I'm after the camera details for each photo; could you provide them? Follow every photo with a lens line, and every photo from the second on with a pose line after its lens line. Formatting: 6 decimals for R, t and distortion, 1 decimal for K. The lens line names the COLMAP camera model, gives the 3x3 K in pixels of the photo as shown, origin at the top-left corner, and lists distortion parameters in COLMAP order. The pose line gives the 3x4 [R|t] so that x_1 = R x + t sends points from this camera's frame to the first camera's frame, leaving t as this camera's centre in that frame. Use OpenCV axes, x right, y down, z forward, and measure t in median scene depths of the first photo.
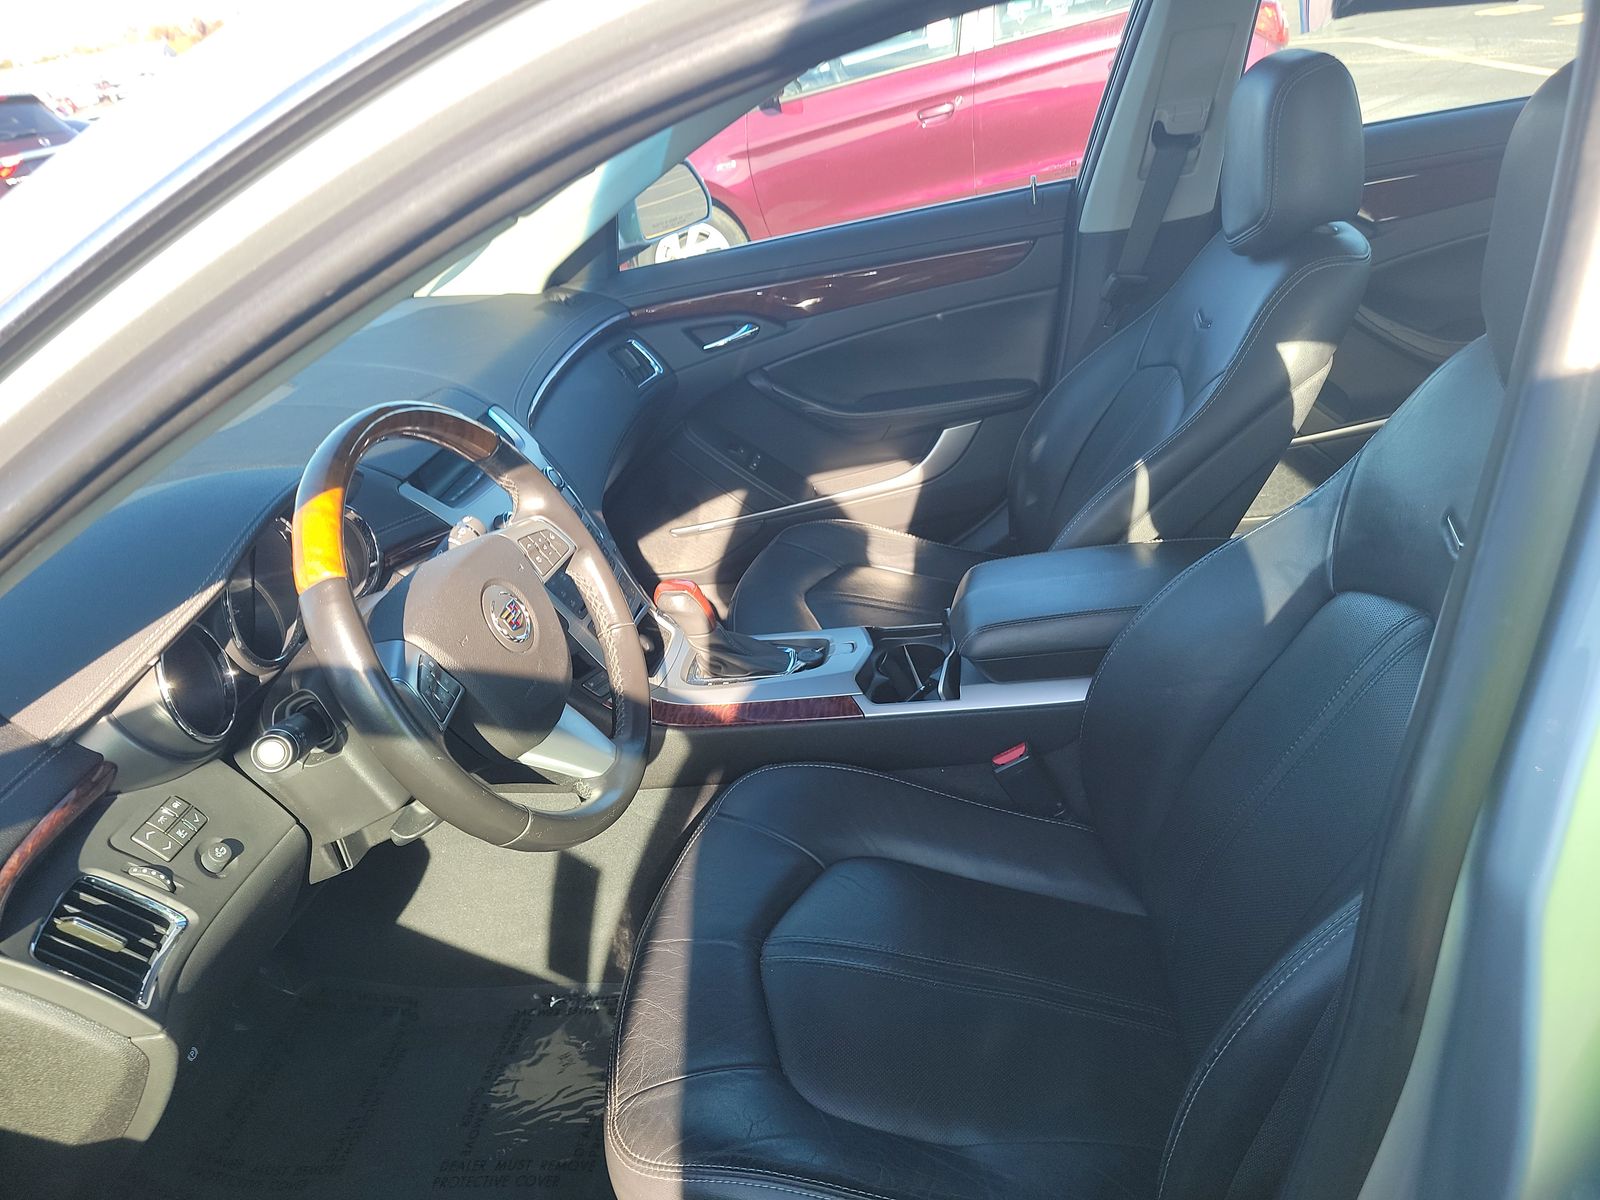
lens RADIAL K [[1113.1, 0, 803.4], [0, 1113.1, 596.7], [0, 0, 1]] dist [0.073301, -0.079956]
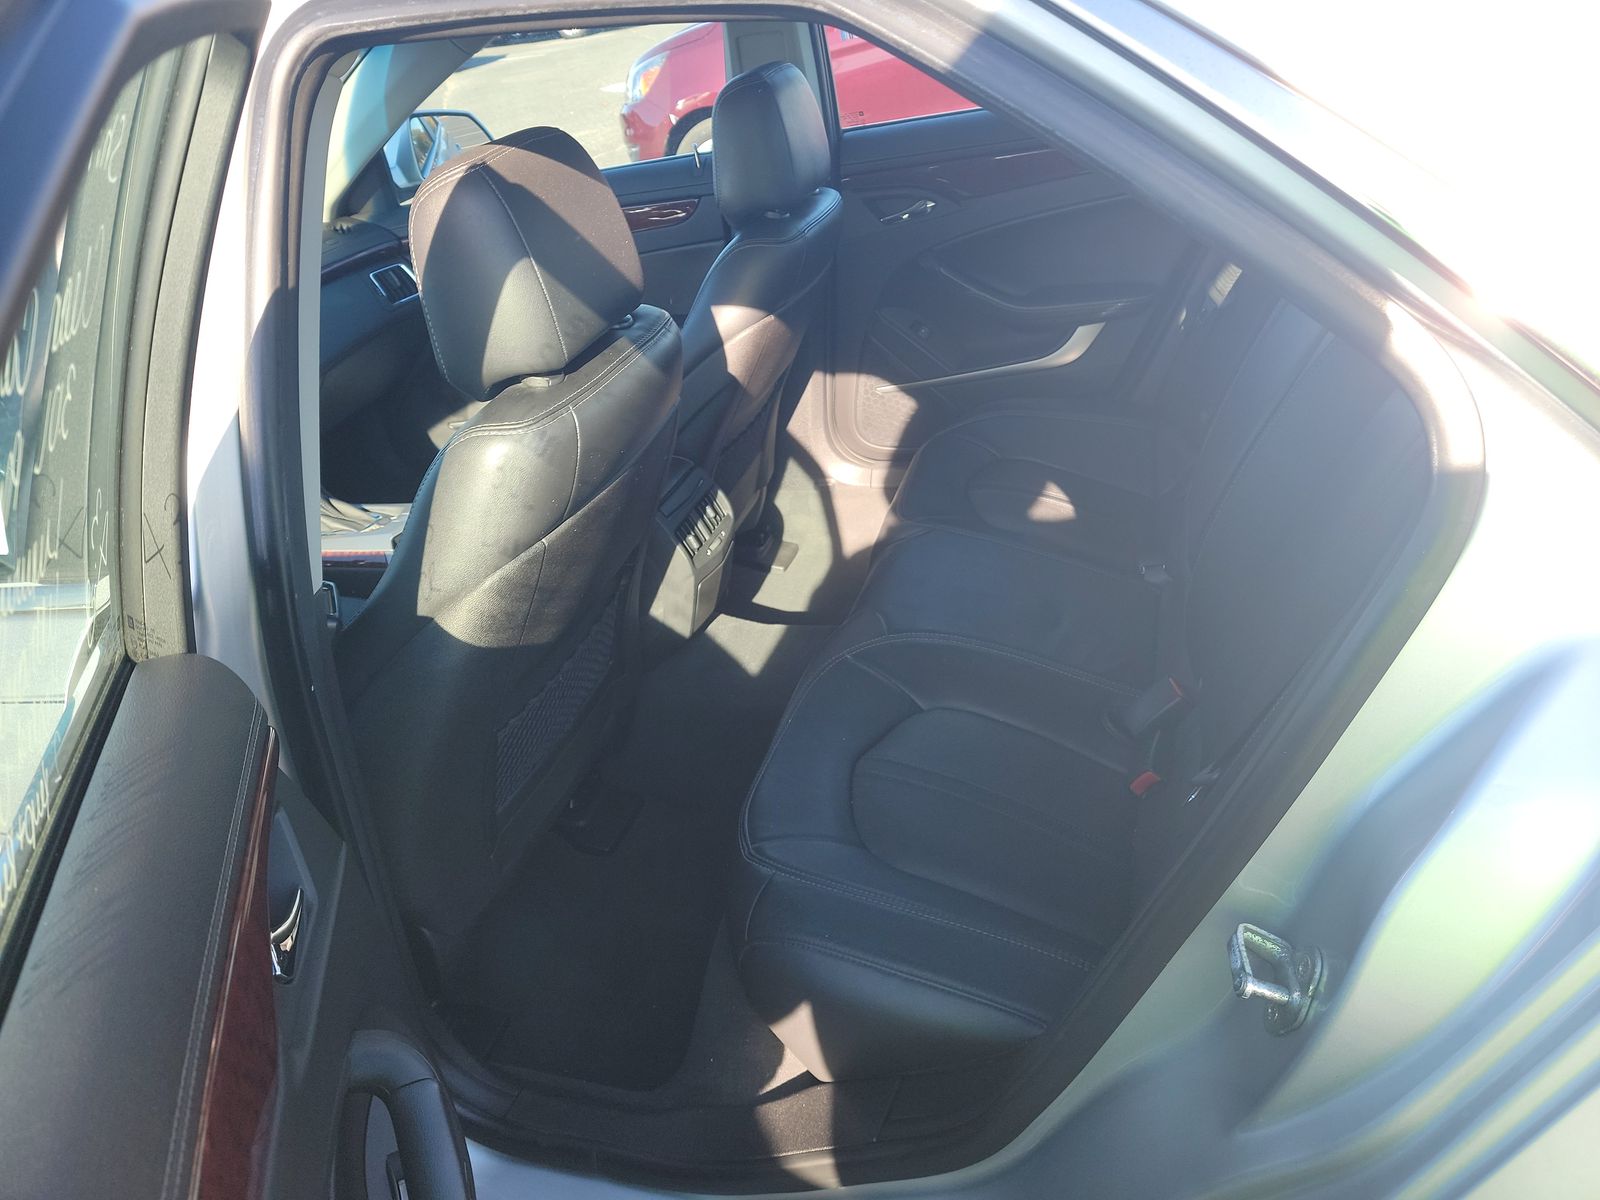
lens RADIAL K [[1113.1, 0, 803.4], [0, 1113.1, 596.7], [0, 0, 1]] dist [0.073301, -0.079956]
pose [[0.983130, 0.097156, -0.154972, 0.538981], [-0.085330, 0.993036, 0.081234, -0.005661], [0.161785, -0.066640, 0.984573, -0.179252]]
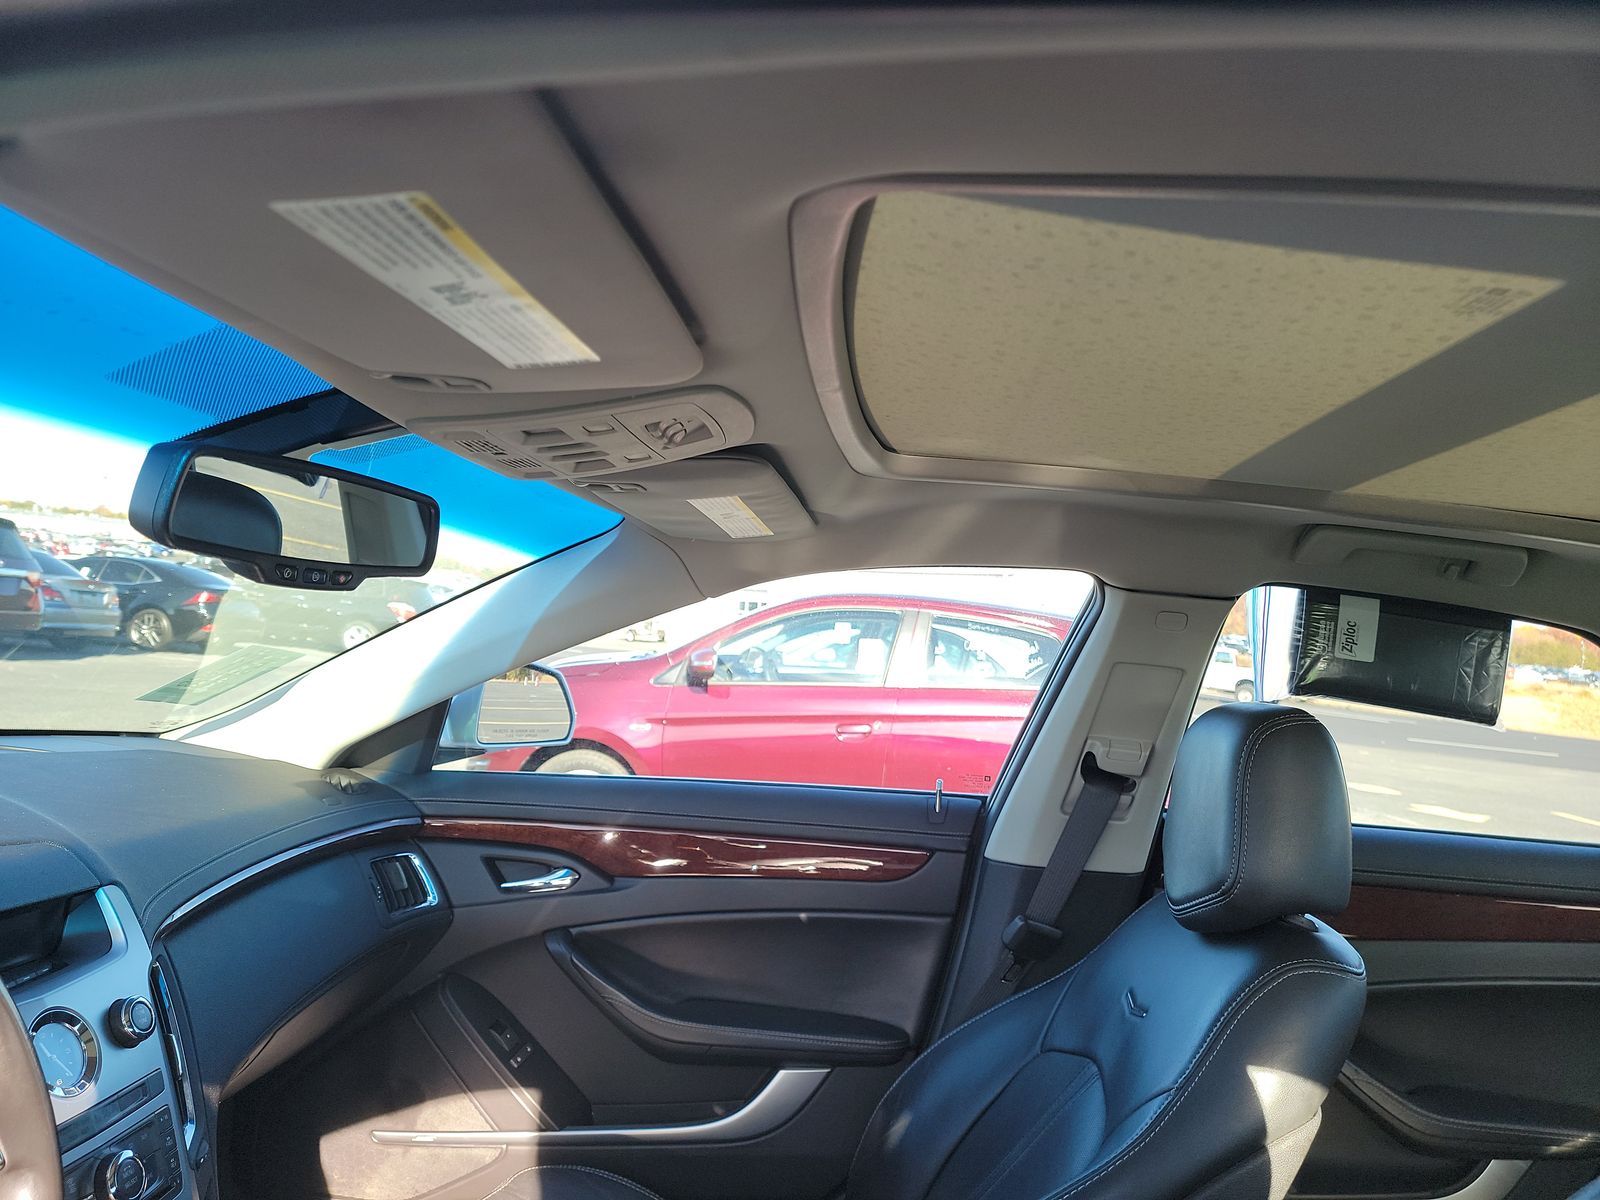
lens RADIAL K [[1113.1, 0, 803.4], [0, 1113.1, 596.7], [0, 0, 1]] dist [0.073301, -0.079956]
pose [[0.968641, 0.247048, 0.026505, 0.046844], [-0.200832, 0.841280, -0.501911, -0.045708], [-0.146294, 0.480848, 0.864513, 0.215557]]
